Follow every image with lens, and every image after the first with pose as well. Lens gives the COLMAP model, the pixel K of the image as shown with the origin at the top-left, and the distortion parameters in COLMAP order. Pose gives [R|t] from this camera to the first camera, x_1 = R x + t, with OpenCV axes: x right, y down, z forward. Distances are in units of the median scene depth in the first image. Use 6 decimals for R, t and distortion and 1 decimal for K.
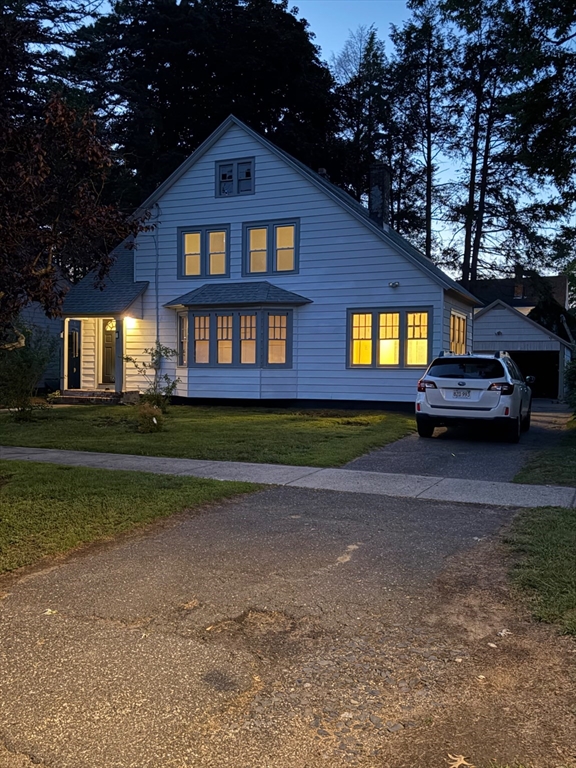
lens RADIAL K [[727.4, 0, 287.7], [0, 727.4, 384.8], [0, 0, 1]] dist [0.077405, 0.000000]
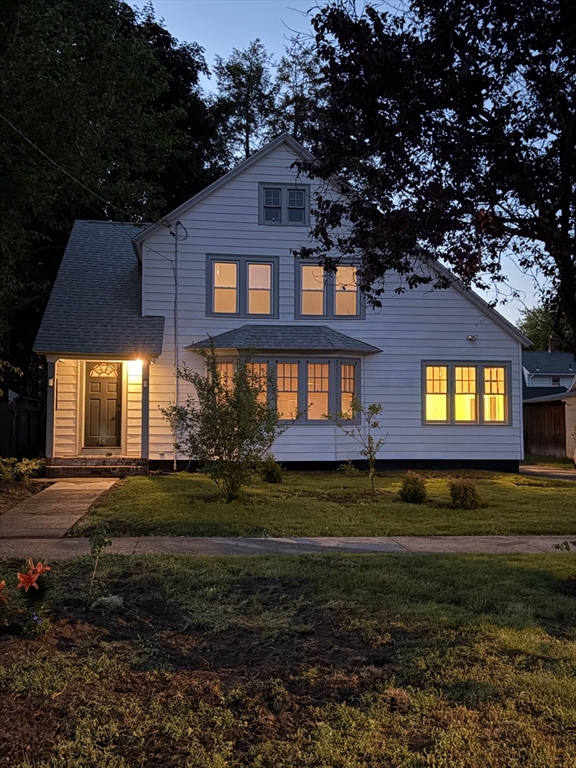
lens RADIAL K [[775.6, 0, 287.7], [0, 775.6, 377.8], [0, 0, 1]] dist [0.187700, 0.000000]
pose [[0.860370, 0.024095, 0.509100, -0.556709], [0.016076, 0.997102, -0.074360, -0.010820], [-0.509416, 0.072161, 0.857489, 0.229305]]
